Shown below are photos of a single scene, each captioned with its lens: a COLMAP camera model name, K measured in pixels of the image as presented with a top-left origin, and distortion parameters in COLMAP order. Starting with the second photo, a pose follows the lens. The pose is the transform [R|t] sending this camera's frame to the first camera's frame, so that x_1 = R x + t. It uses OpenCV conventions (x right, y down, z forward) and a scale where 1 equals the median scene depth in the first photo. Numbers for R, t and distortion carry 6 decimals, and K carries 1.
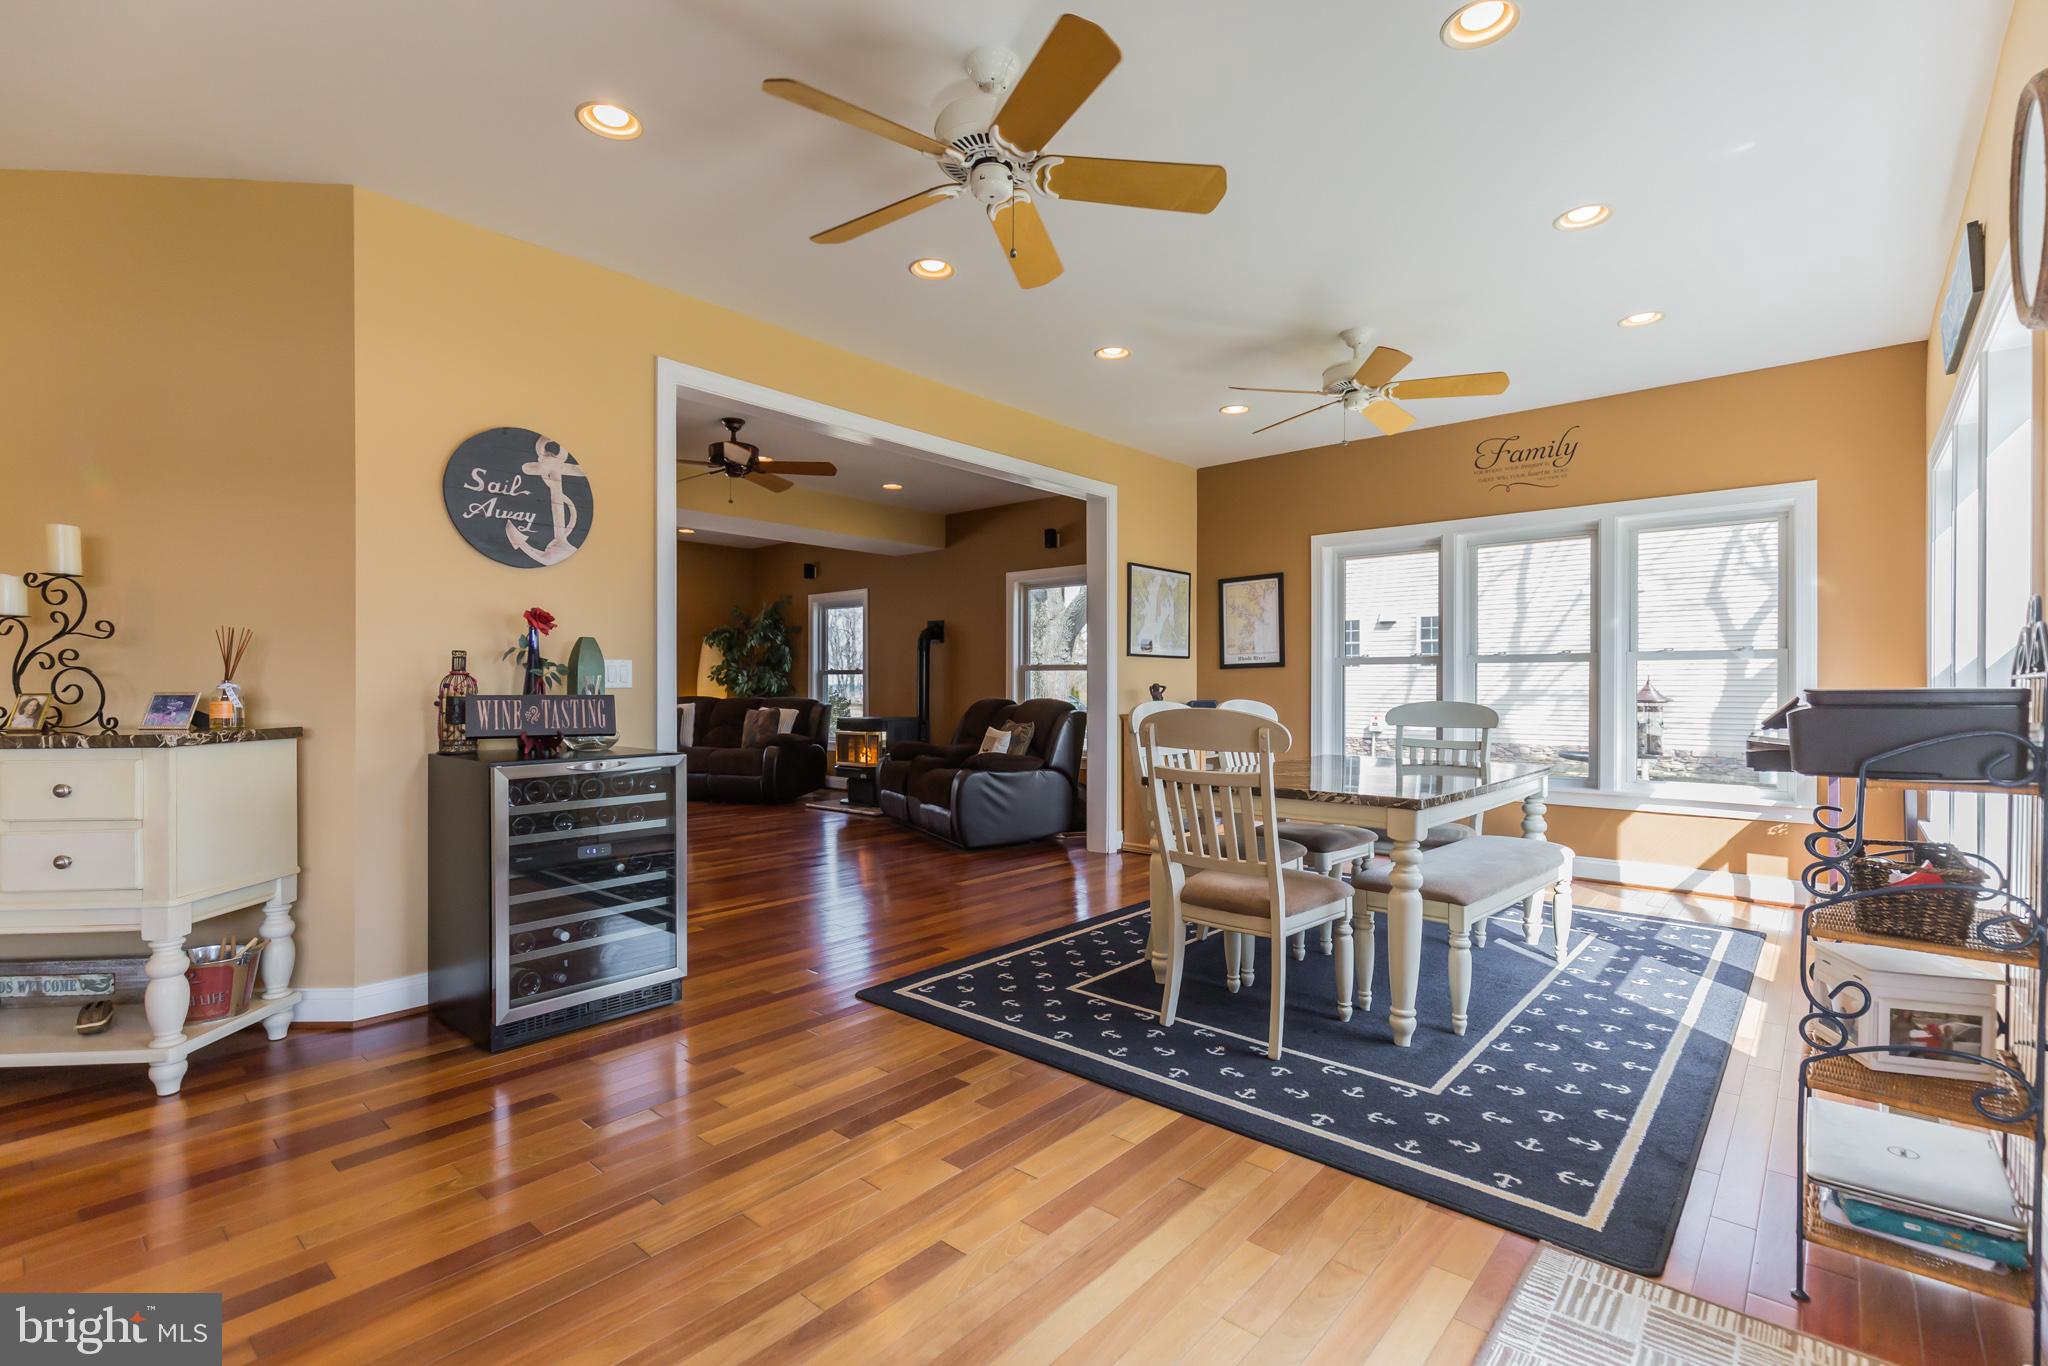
lens RADIAL K [[942.3, 0, 946.6], [0, 942.3, 693.0], [0, 0, 1]] dist [0.011030, -0.000665]
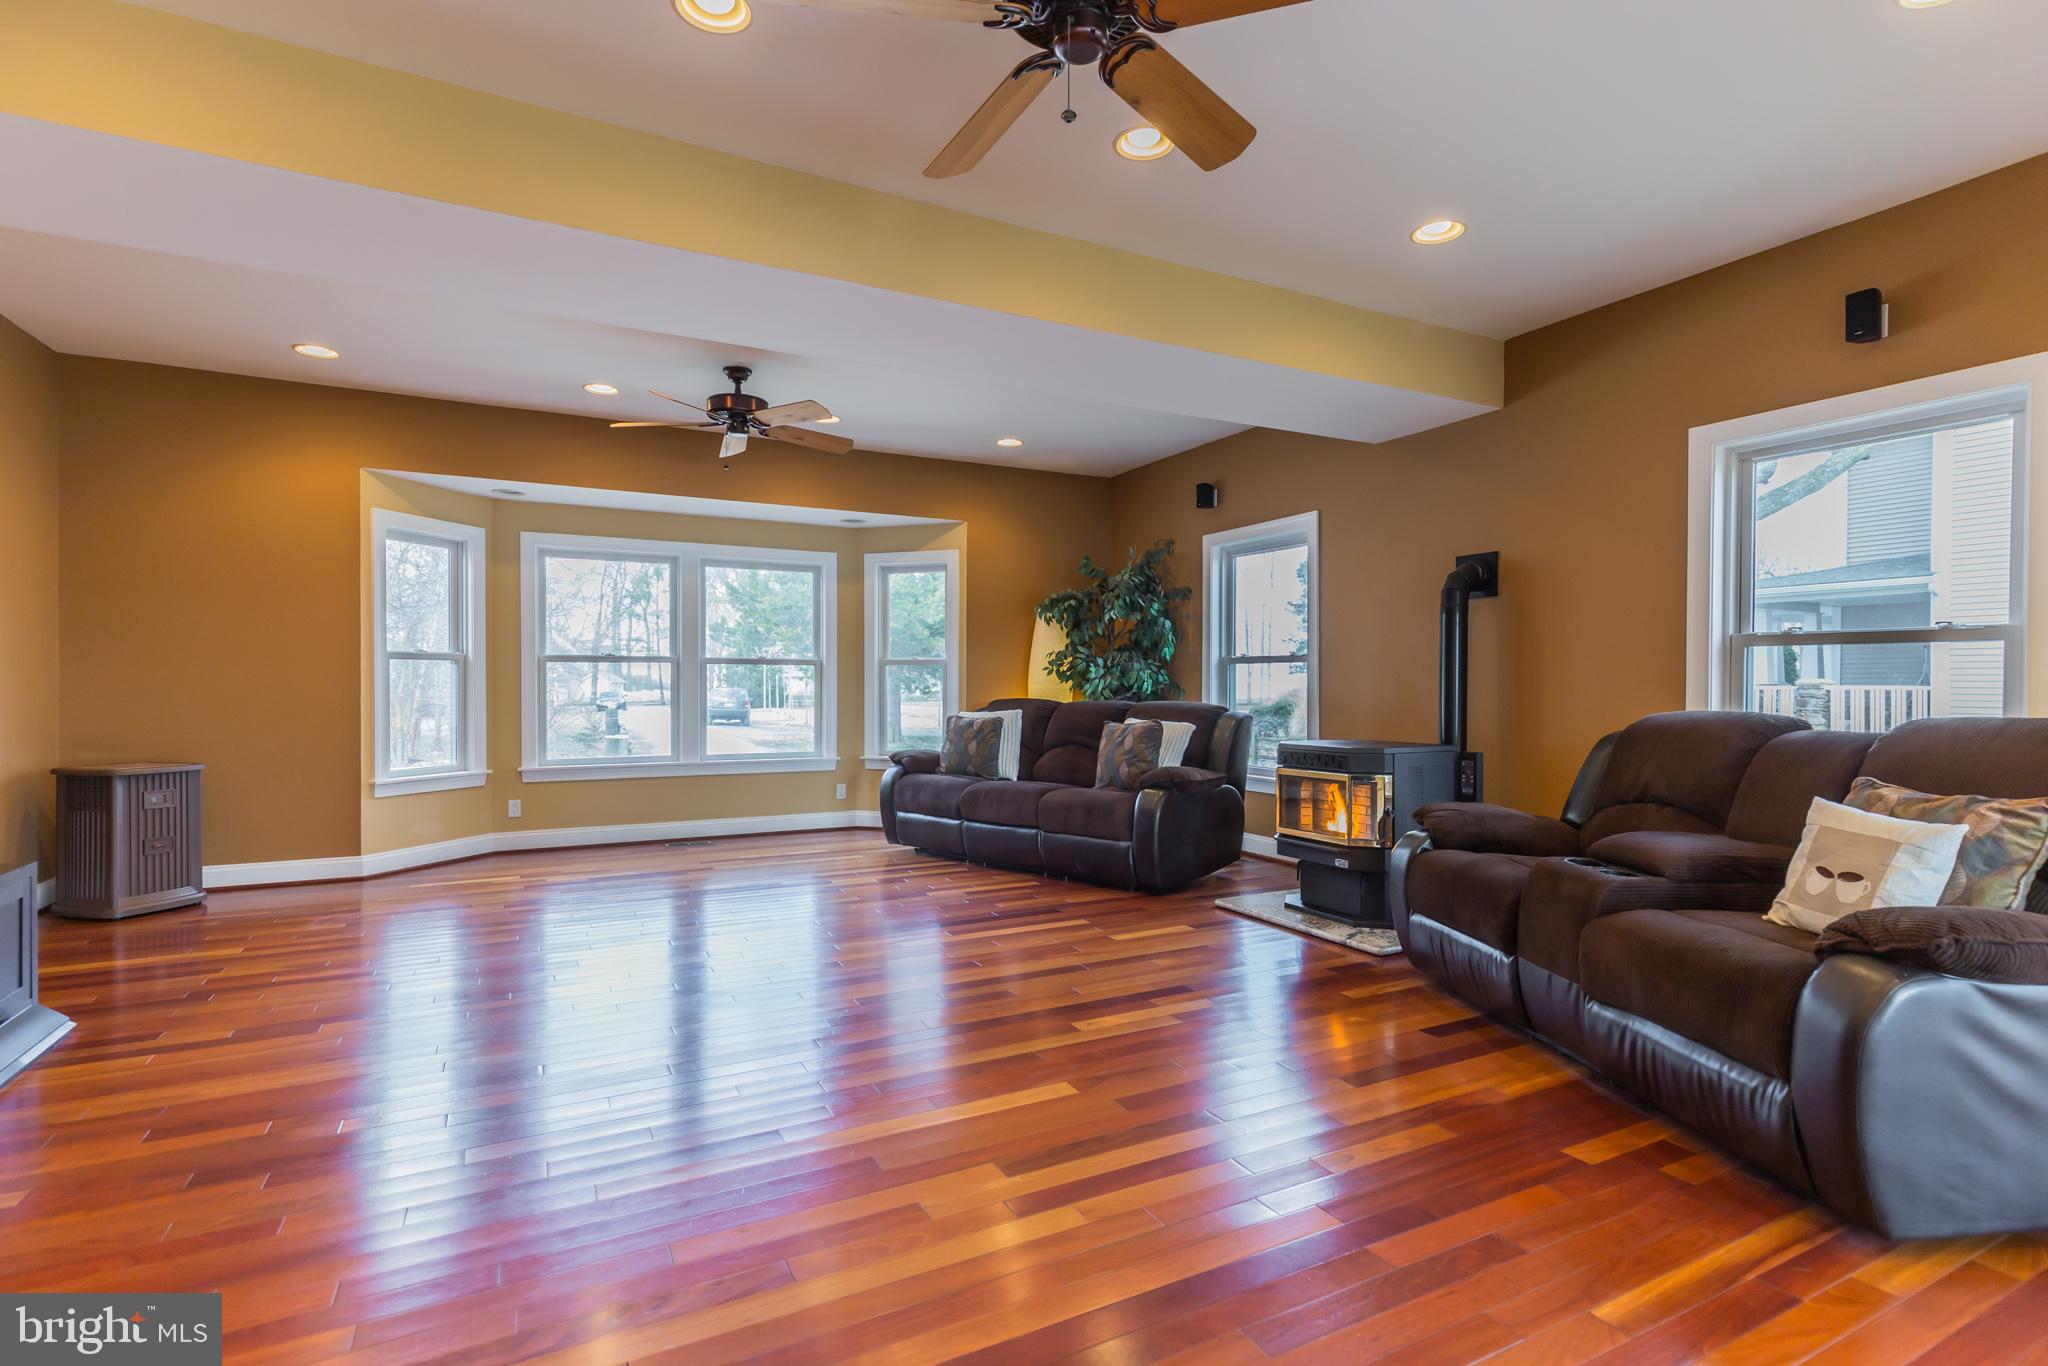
lens RADIAL K [[942.3, 0, 961.0], [0, 942.3, 691.5], [0, 0, 1]] dist [0.011030, -0.000665]
pose [[0.940849, 0.005577, -0.338781, -0.131421], [-0.005852, 0.999983, 0.000209, -0.001950], [0.338776, 0.001786, 0.940865, 0.562106]]
